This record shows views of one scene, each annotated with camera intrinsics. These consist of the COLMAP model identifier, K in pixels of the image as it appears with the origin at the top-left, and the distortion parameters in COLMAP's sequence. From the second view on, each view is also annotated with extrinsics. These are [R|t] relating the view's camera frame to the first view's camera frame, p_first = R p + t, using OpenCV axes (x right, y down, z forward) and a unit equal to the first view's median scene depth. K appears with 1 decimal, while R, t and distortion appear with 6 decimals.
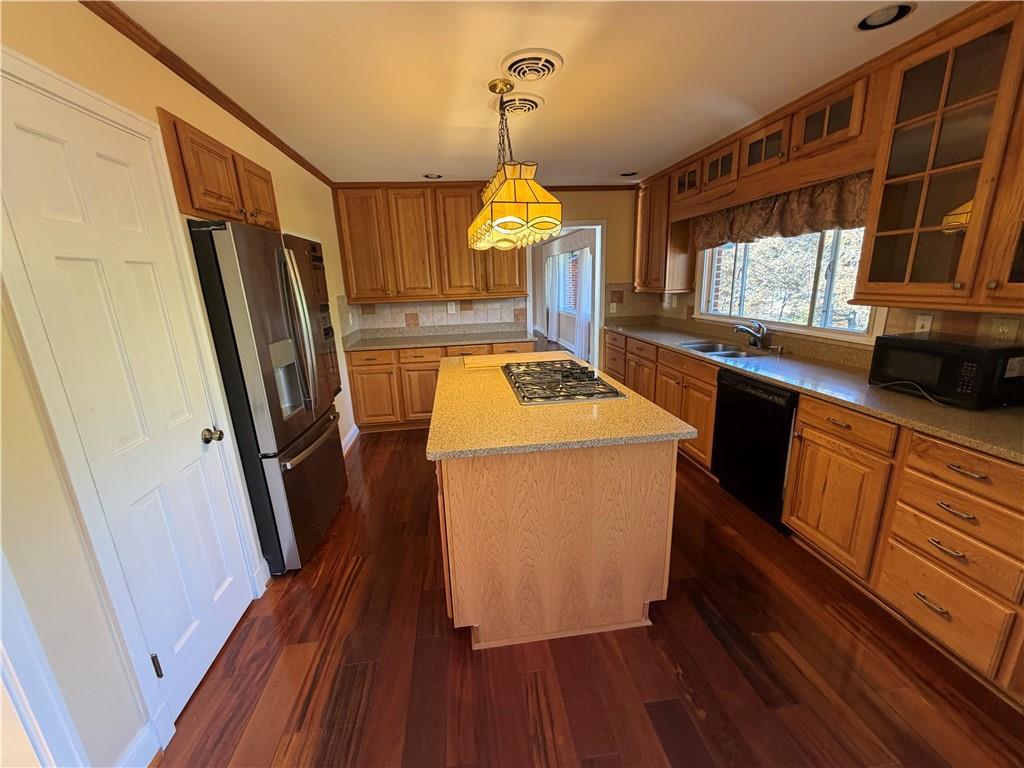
lens RADIAL K [[408.9, 0, 512.3], [0, 408.9, 384.4], [0, 0, 1]] dist [0.002701, 0.000501]
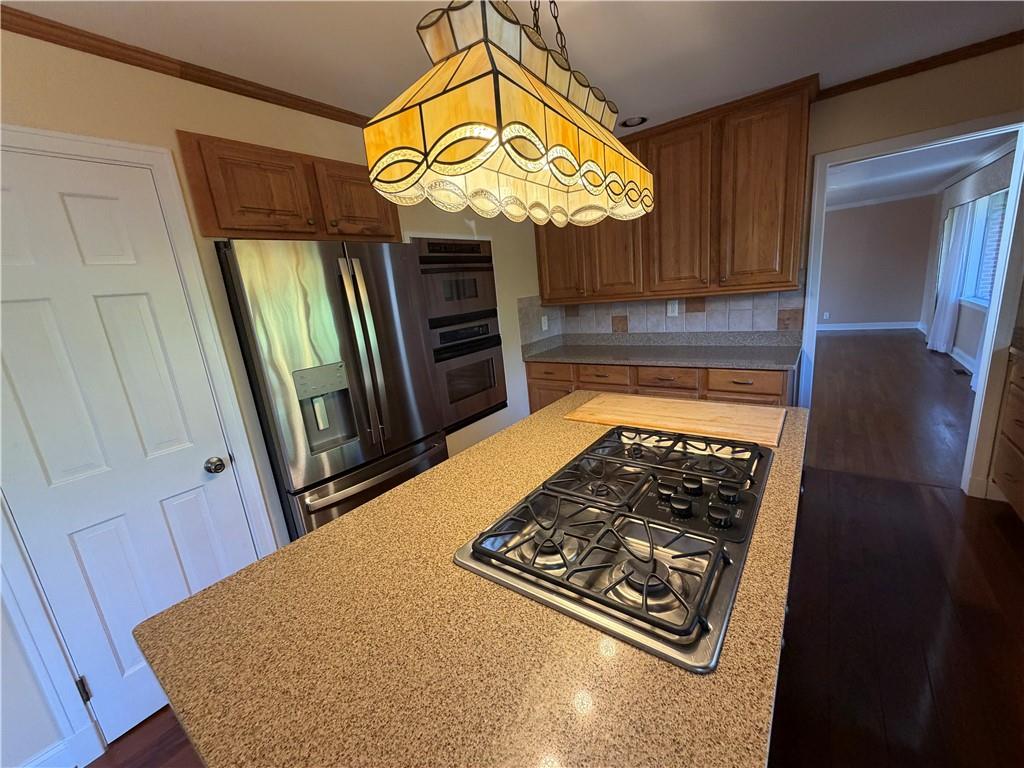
lens RADIAL K [[408.9, 0, 510.9], [0, 408.9, 385.5], [0, 0, 1]] dist [0.002701, 0.000501]
pose [[0.712089, 0.129760, -0.689994, 0.172664], [-0.104955, 0.991403, 0.078127, -0.088913], [0.694200, 0.016784, 0.719587, 0.327164]]
